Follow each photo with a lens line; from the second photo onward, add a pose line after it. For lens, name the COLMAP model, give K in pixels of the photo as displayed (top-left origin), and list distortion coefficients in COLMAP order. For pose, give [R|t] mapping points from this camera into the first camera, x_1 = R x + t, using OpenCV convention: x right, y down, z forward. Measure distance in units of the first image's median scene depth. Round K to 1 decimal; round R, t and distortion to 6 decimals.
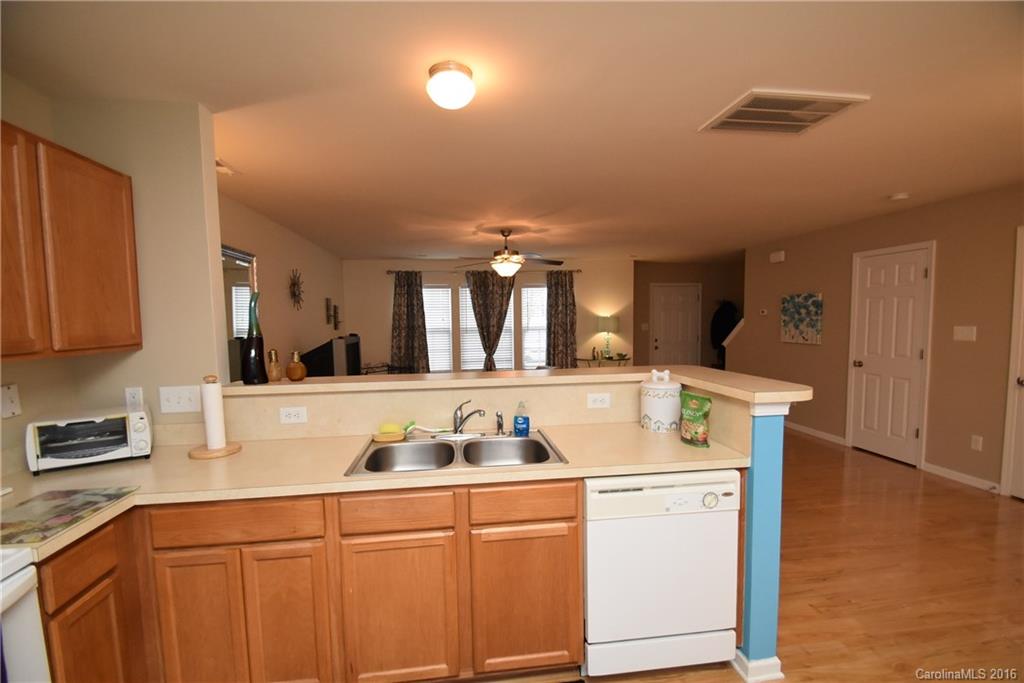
lens RADIAL K [[450.6, 0, 506.7], [0, 450.6, 352.6], [0, 0, 1]] dist [0.002817, 0.000334]
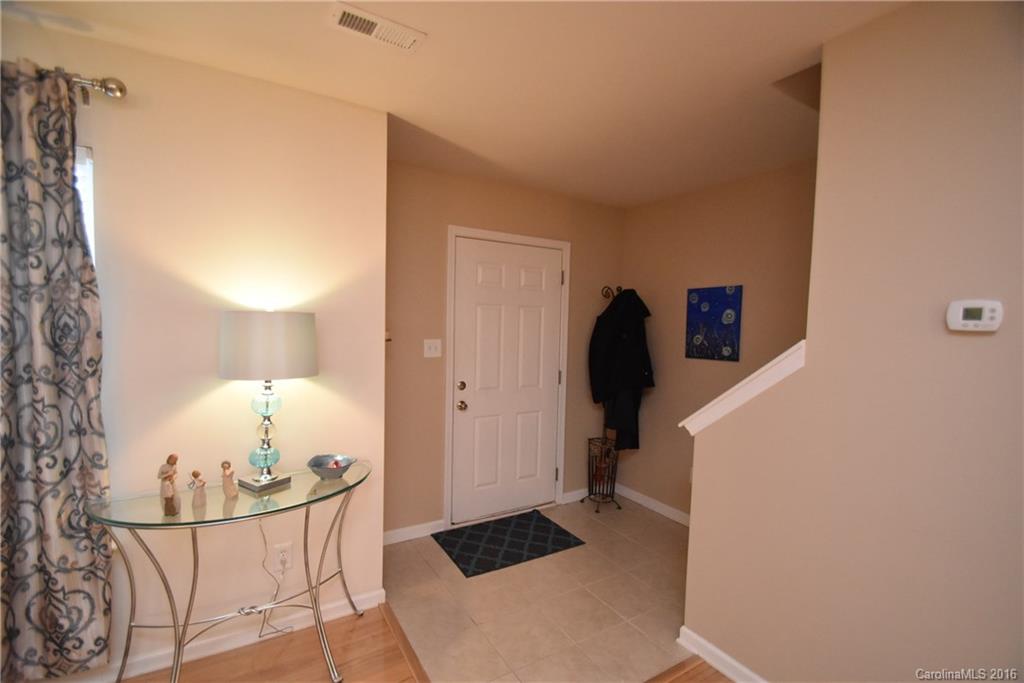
lens RADIAL K [[450.6, 0, 506.7], [0, 450.6, 352.6], [0, 0, 1]] dist [0.002817, 0.000334]
pose [[0.916660, 0.011975, 0.399487, 0.254870], [-0.007450, 0.999889, -0.012879, -0.057921], [-0.399597, 0.008830, 0.916648, 0.760071]]
